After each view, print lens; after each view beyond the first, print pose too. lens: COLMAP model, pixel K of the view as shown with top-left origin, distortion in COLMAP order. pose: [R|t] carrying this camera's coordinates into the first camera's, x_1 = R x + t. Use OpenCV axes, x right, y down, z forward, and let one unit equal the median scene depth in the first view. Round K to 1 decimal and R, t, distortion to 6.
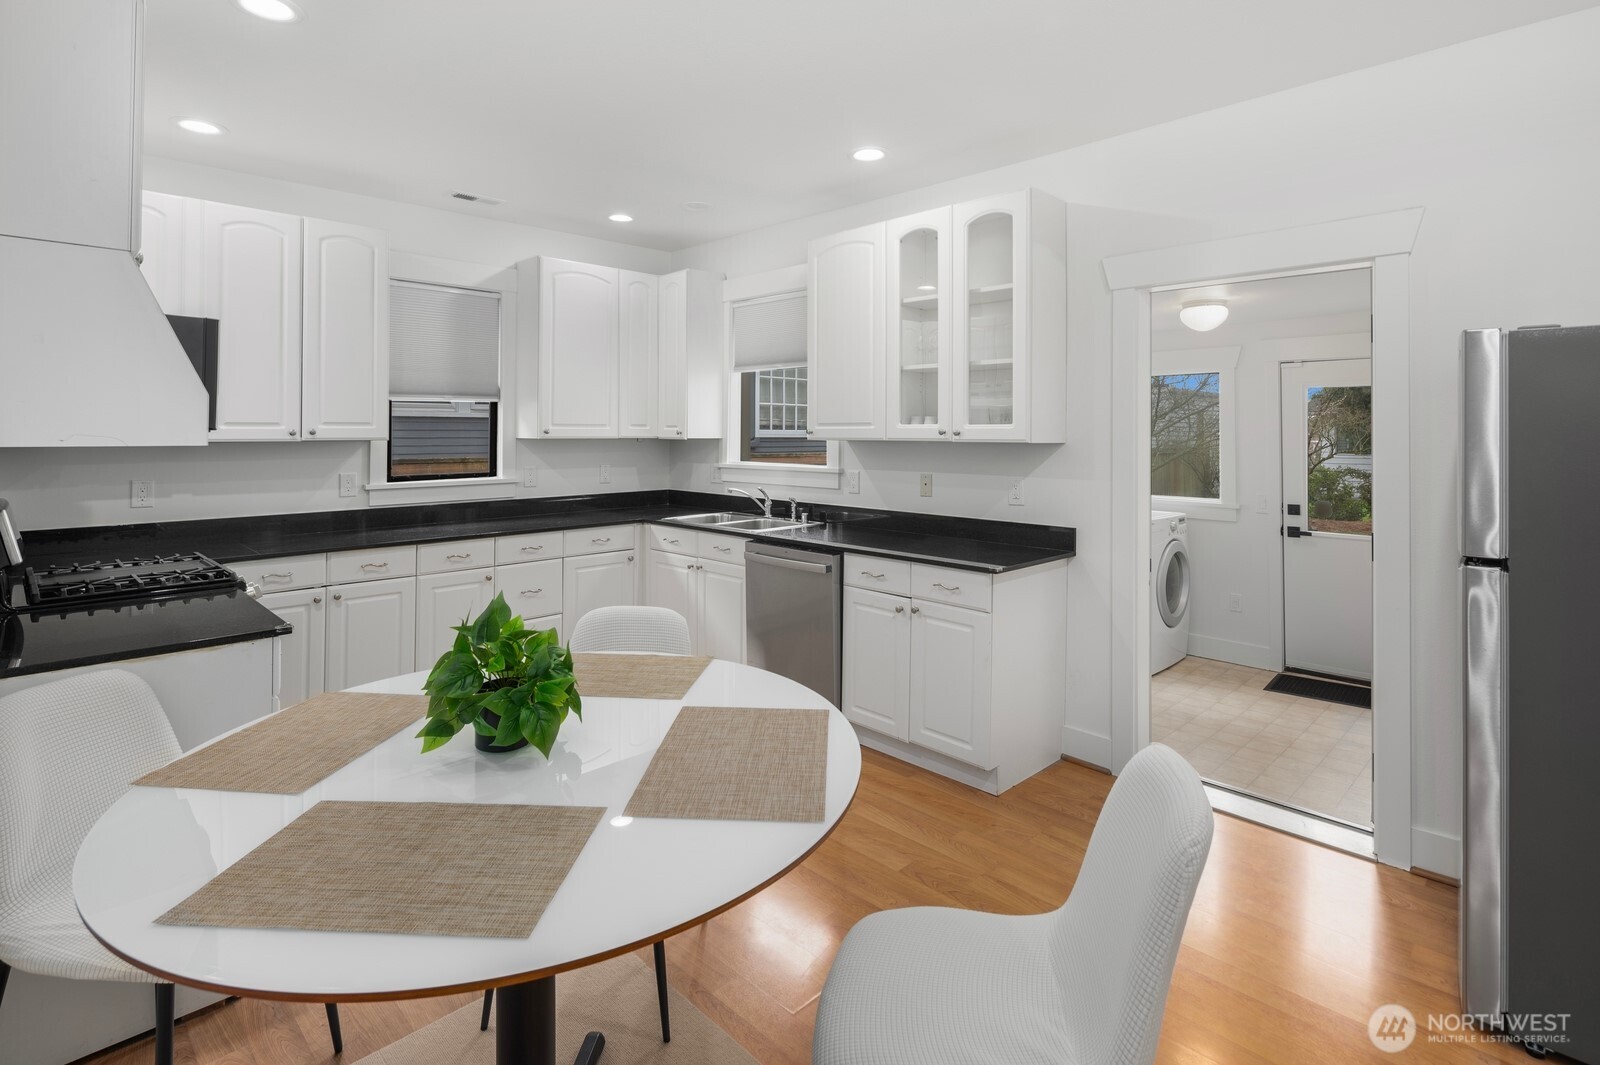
lens RADIAL K [[785.2, 0, 794.7], [0, 785.2, 426.9], [0, 0, 1]] dist [-0.000224, -0.000073]
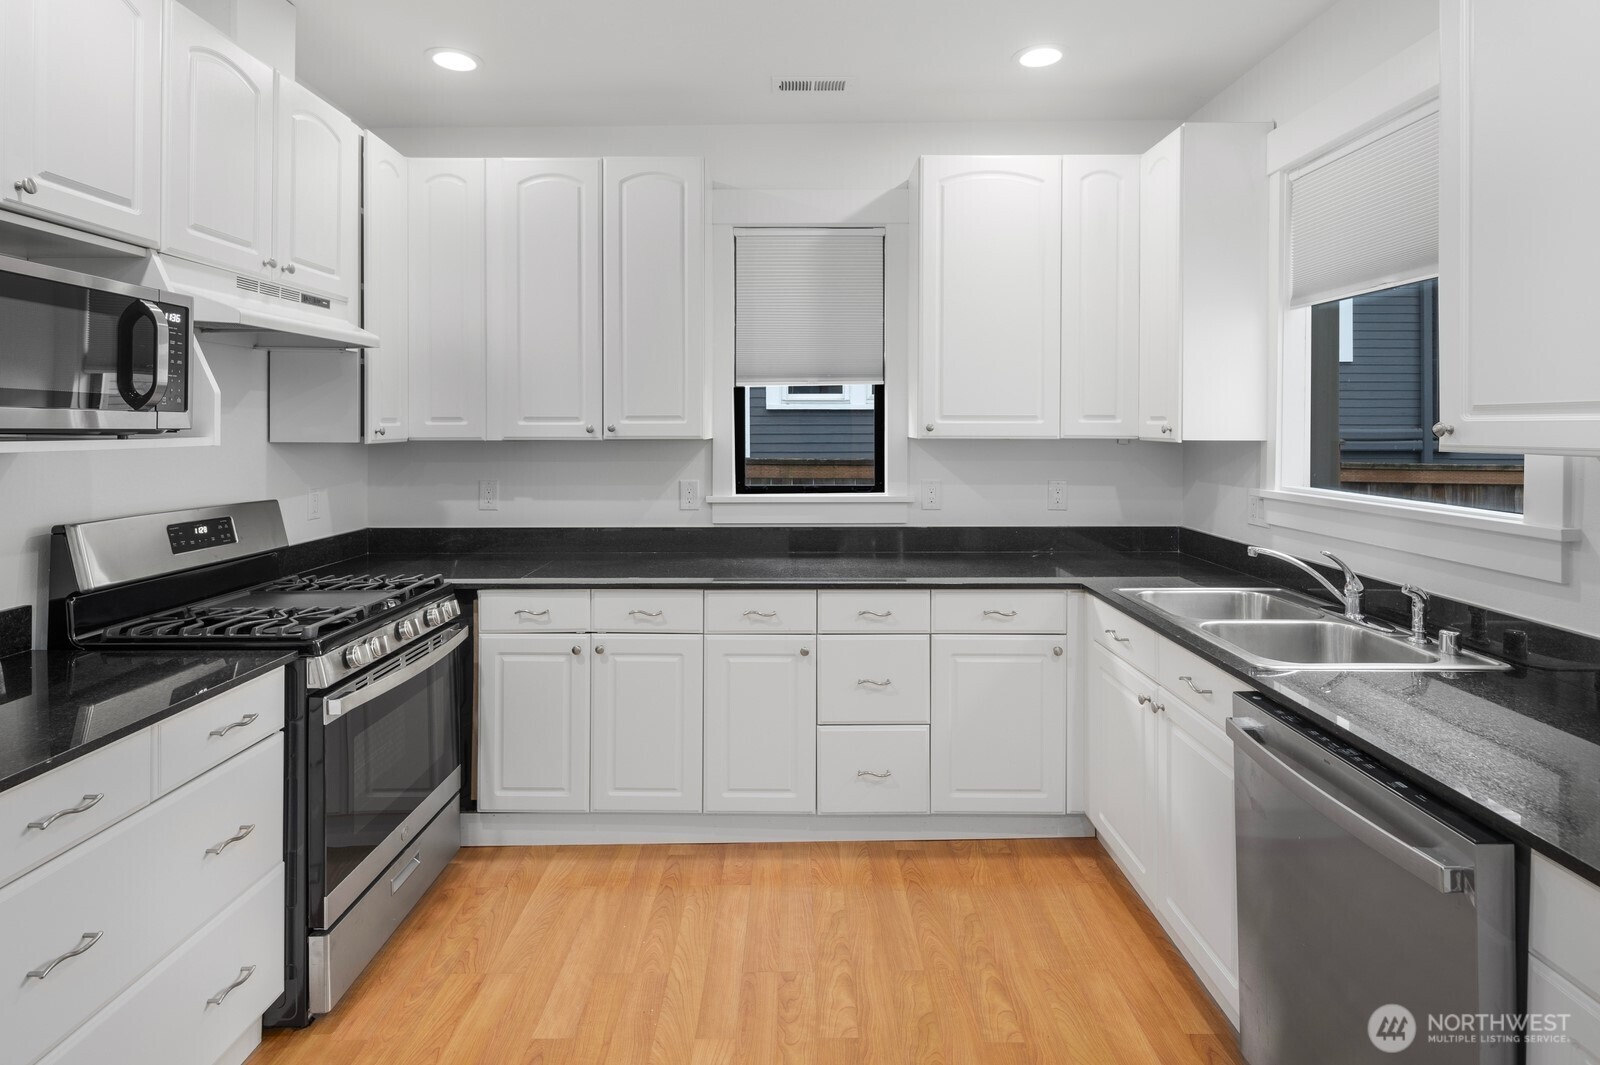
lens RADIAL K [[785.2, 0, 794.7], [0, 785.2, 426.9], [0, 0, 1]] dist [-0.000224, -0.000073]
pose [[0.709298, -0.000196, -0.704909, 0.060631], [0.004652, 0.999979, 0.004403, 0.002022], [0.704893, -0.006402, 0.709285, 0.491526]]
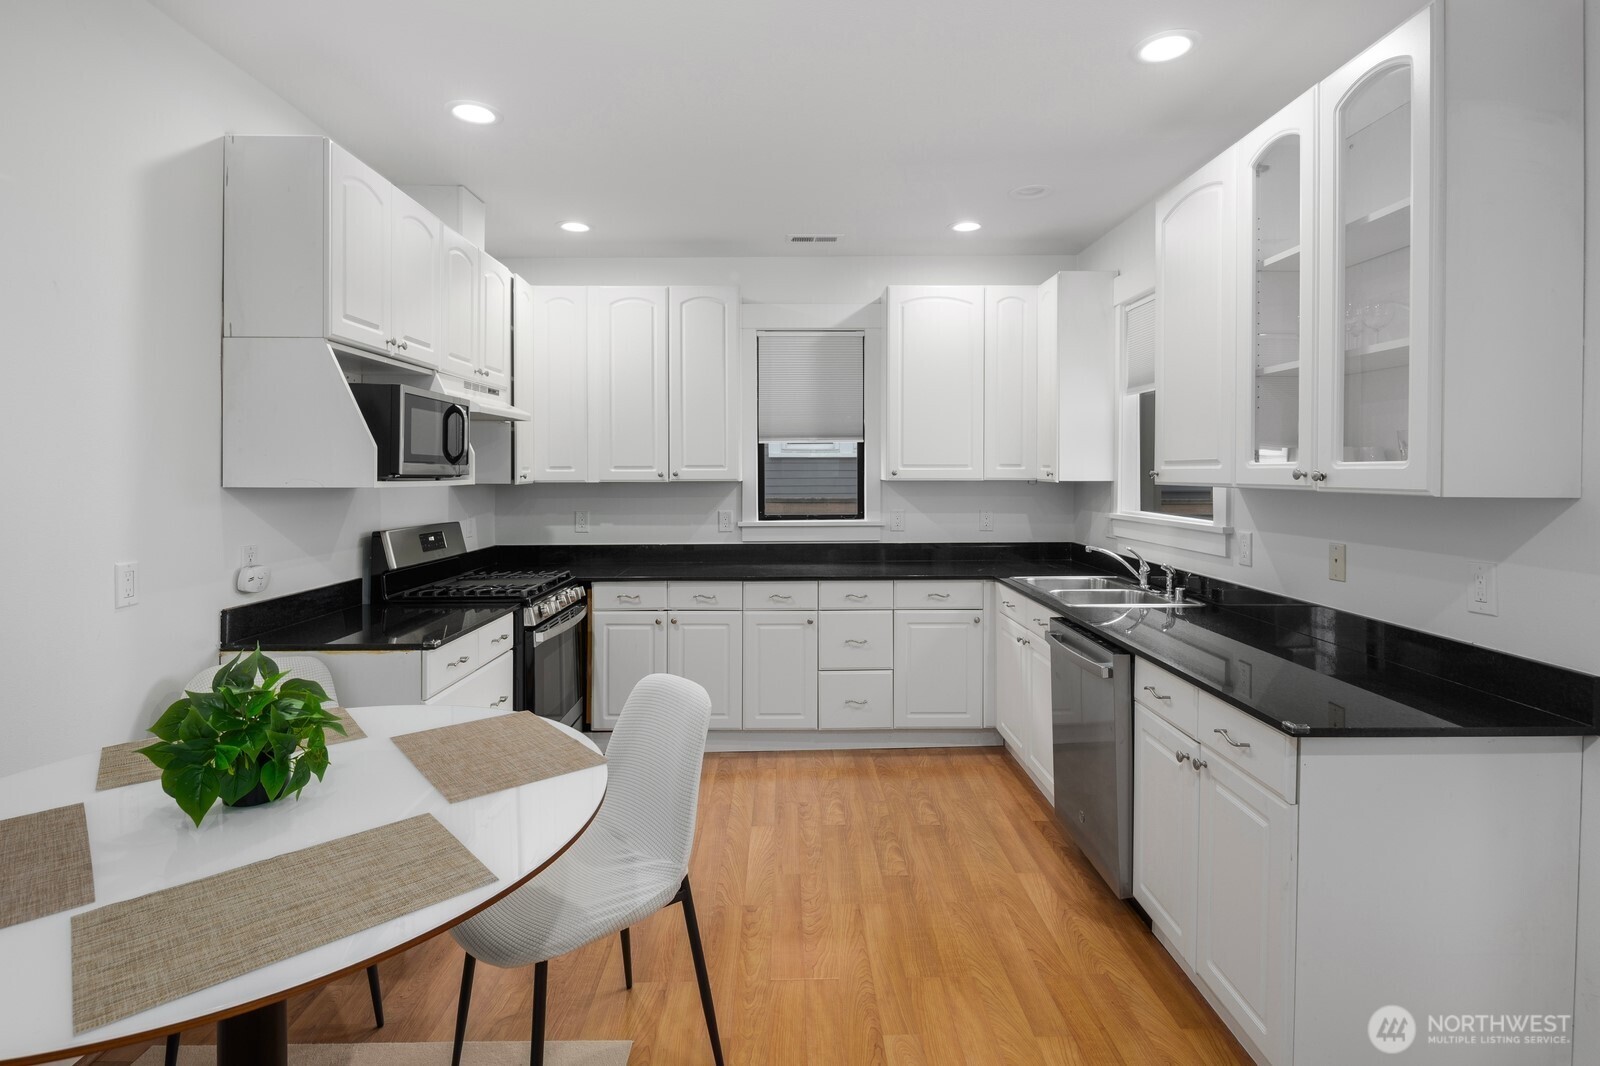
lens RADIAL K [[789.2, 0, 799.1], [0, 789.2, 476.7], [0, 0, 1]] dist [-0.002172, -0.000143]
pose [[0.722900, 0.002511, -0.690948, 0.264255], [0.006332, 0.999927, 0.010259, -0.000073], [0.690923, -0.011792, 0.722832, 0.254260]]
